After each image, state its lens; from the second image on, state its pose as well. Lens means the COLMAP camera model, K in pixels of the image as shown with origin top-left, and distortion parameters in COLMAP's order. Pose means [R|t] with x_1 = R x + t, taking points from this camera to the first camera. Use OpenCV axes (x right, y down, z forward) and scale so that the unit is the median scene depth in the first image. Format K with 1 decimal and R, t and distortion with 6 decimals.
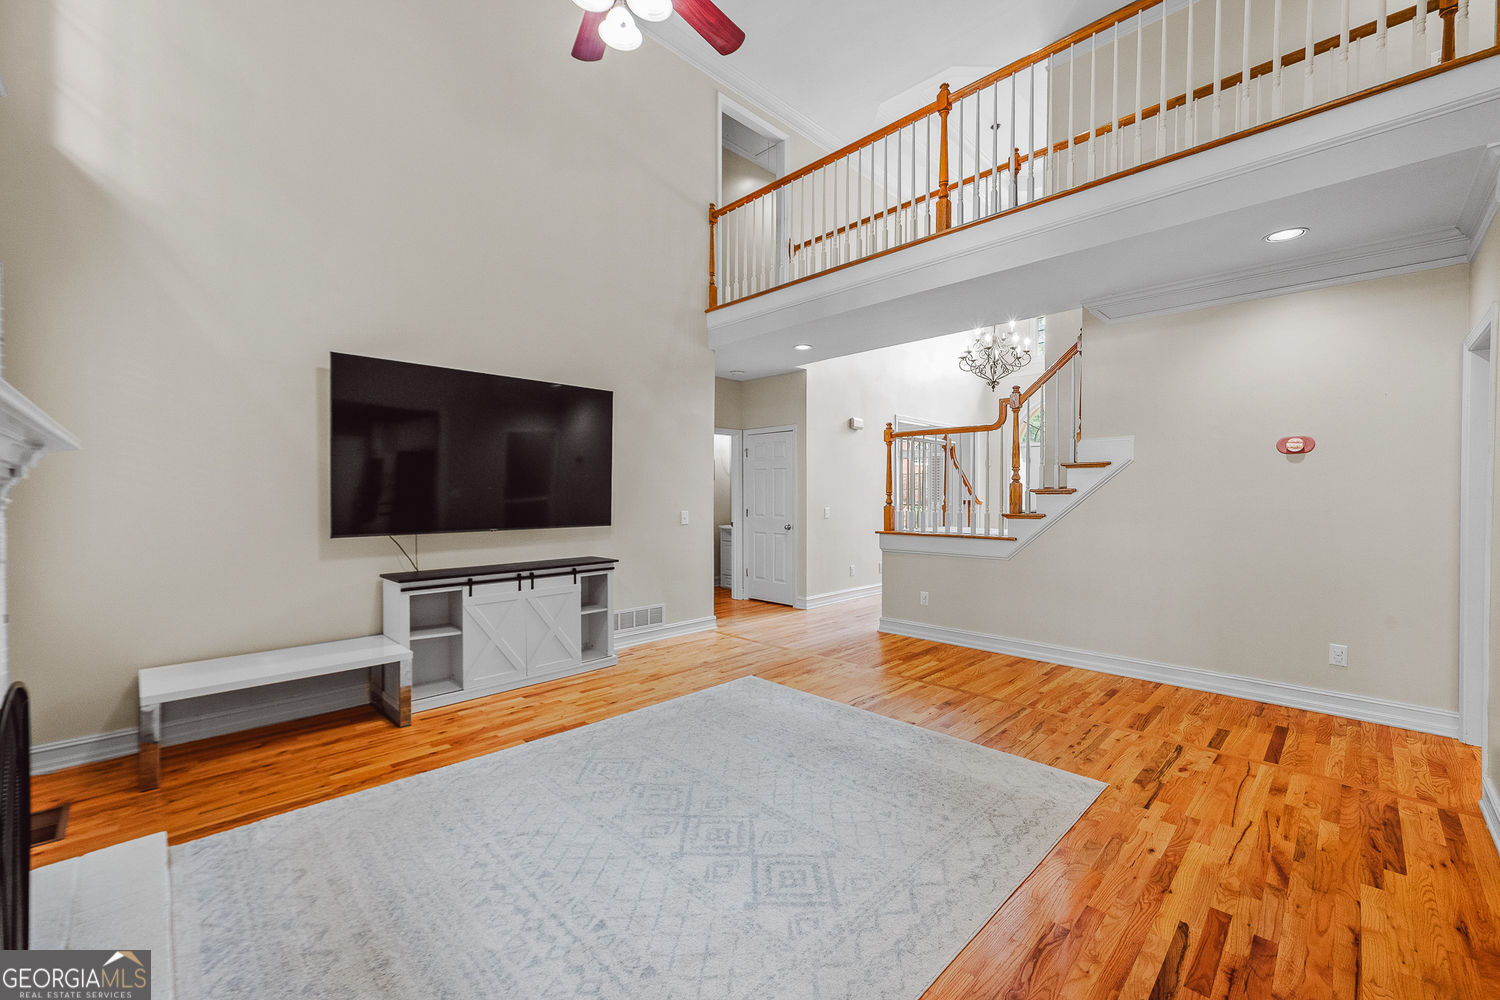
lens RADIAL K [[612.9, 0, 760.0], [0, 612.9, 498.5], [0, 0, 1]] dist [0.006634, 0.001335]
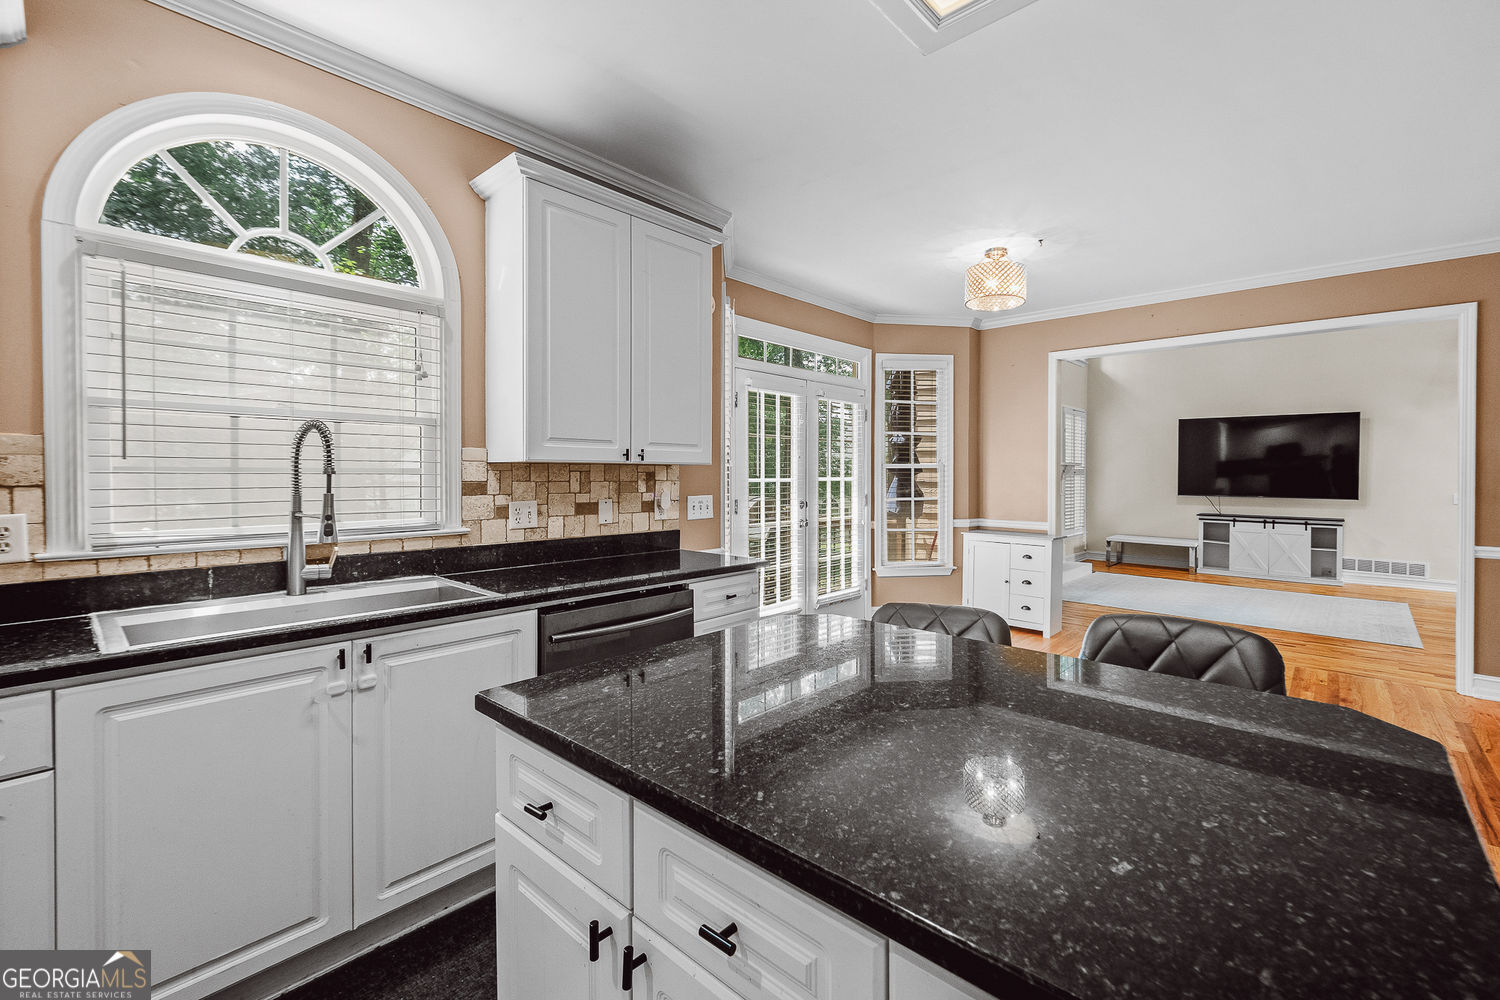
lens RADIAL K [[612.9, 0, 751.5], [0, 612.9, 484.9], [0, 0, 1]] dist [0.006634, 0.001335]
pose [[0.002873, 0.017048, -0.999851, 1.510056], [-0.023941, 0.999569, 0.016975, 0.018702], [0.999709, 0.023888, 0.003280, -0.605669]]
